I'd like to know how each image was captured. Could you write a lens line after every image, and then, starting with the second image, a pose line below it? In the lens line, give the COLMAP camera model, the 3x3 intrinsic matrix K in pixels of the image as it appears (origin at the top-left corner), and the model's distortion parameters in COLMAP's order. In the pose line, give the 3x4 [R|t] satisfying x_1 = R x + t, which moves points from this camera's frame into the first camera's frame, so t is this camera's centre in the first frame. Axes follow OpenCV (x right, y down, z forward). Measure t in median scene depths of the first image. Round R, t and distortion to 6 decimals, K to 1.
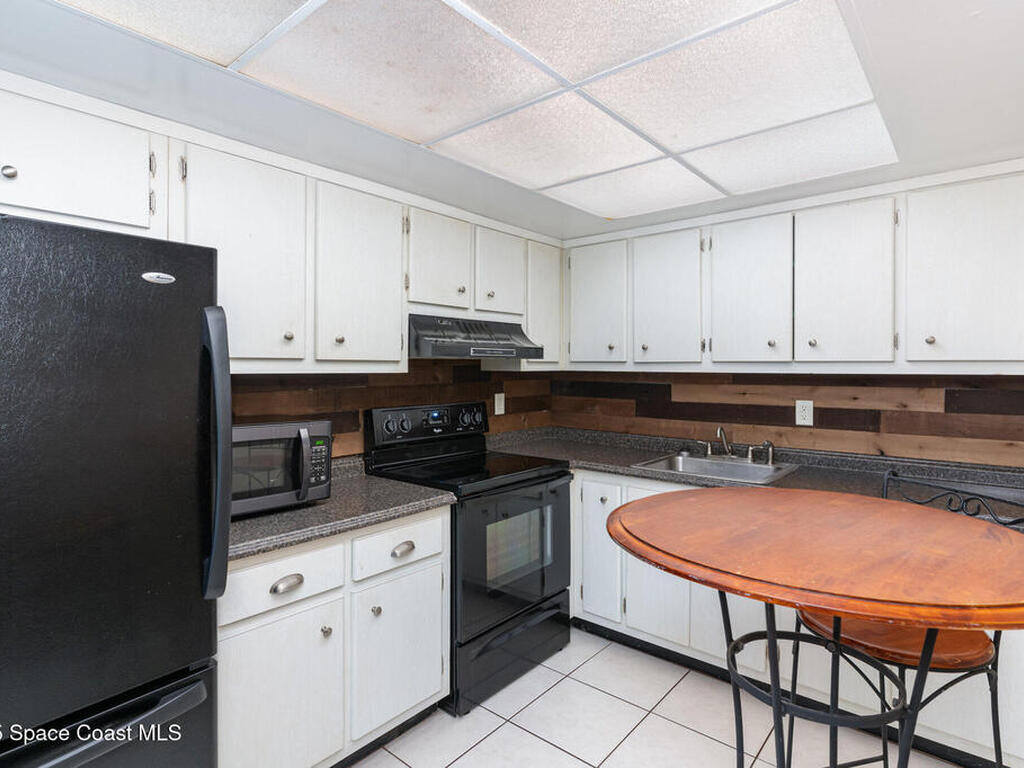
lens RADIAL K [[553.2, 0, 515.0], [0, 553.2, 366.6], [0, 0, 1]] dist [0.001242, 0.000199]
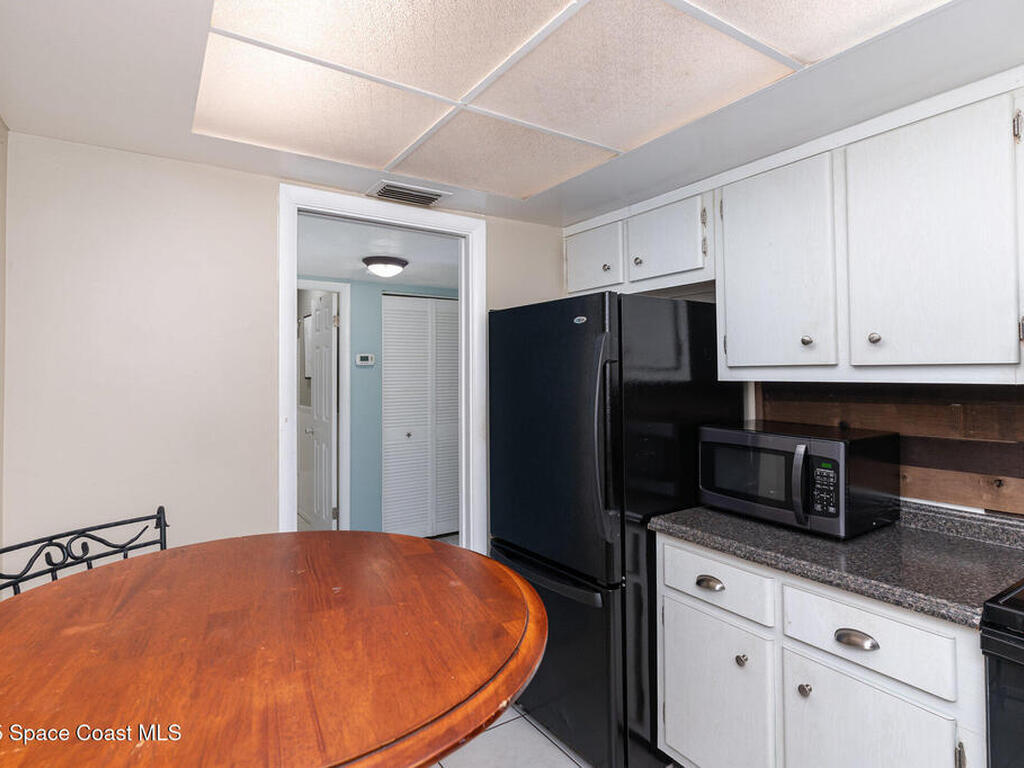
lens RADIAL K [[553.2, 0, 515.0], [0, 553.2, 366.6], [0, 0, 1]] dist [0.001242, 0.000199]
pose [[-0.291506, -0.012694, -0.956485, 0.648918], [0.006421, 0.999863, -0.015226, -0.002307], [0.956548, -0.010580, -0.291384, 0.885894]]
